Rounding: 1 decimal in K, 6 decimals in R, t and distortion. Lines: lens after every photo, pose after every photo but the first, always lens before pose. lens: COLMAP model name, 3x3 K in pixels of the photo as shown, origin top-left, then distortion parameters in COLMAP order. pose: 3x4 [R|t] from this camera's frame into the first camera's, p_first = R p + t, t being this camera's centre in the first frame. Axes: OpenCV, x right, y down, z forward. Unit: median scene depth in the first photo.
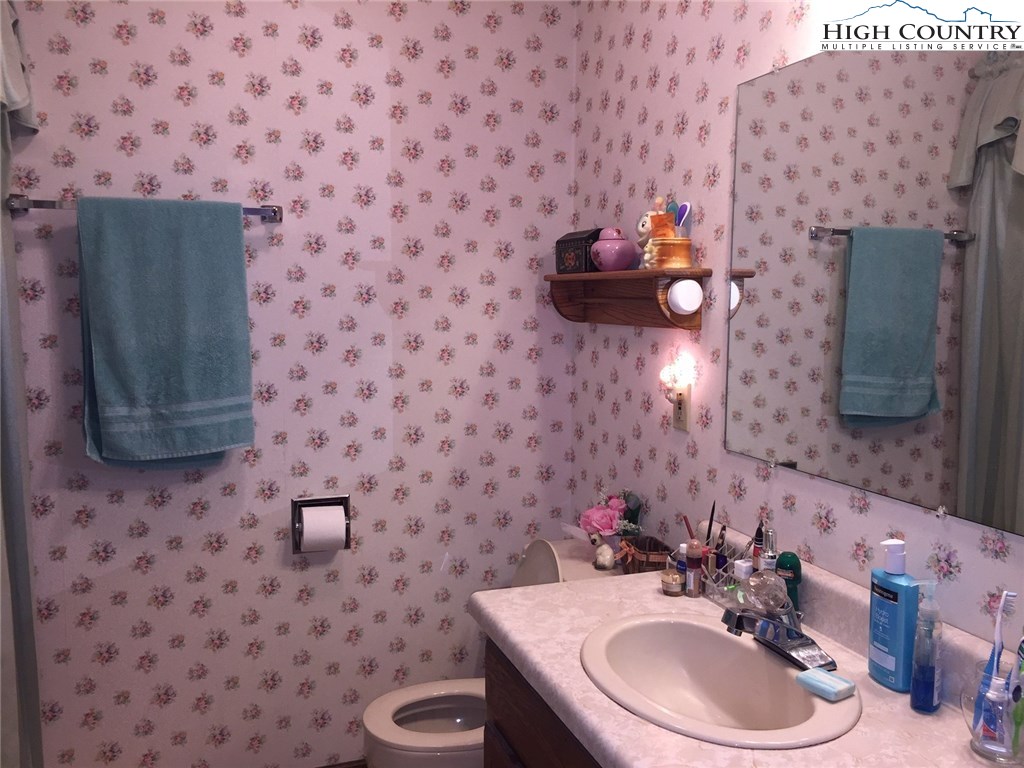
lens RADIAL K [[899.0, 0, 513.6], [0, 899.0, 399.6], [0, 0, 1]] dist [-0.008216, -0.004592]
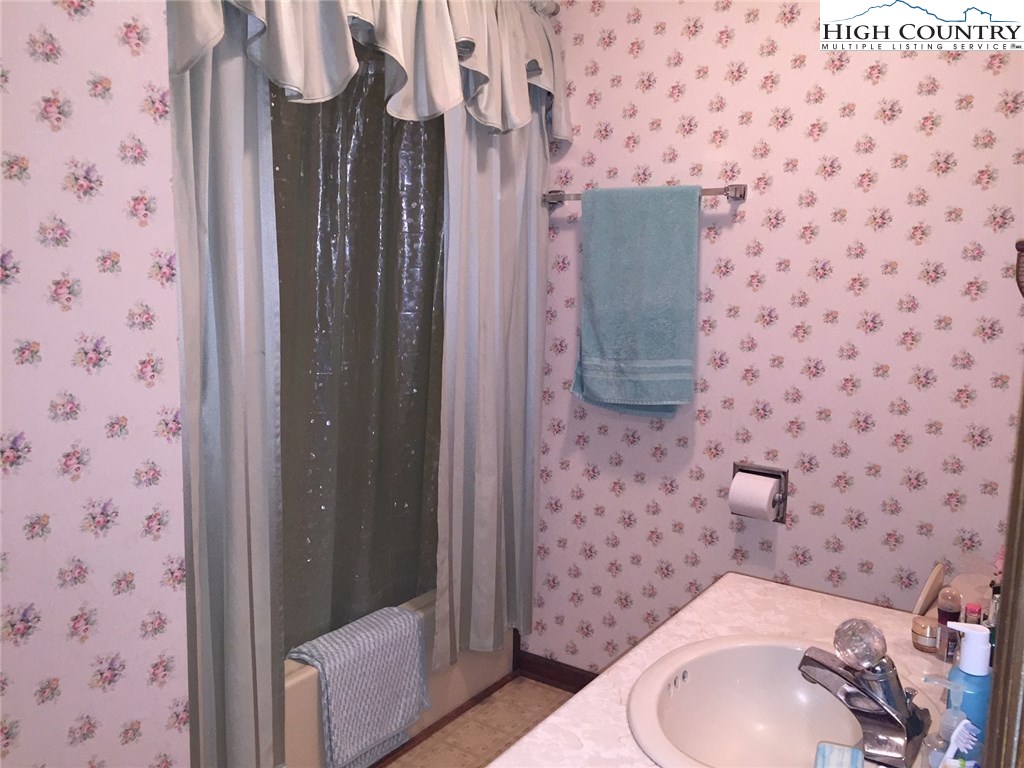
lens RADIAL K [[868.2, 0, 512.0], [0, 868.2, 384.0], [0, 0, 1]] dist [0.088628, -0.123771]
pose [[0.569156, 0.113789, -0.814318, 0.449513], [-0.113578, 0.991764, 0.059200, -0.012807], [0.814347, 0.058795, 0.577392, 0.196615]]
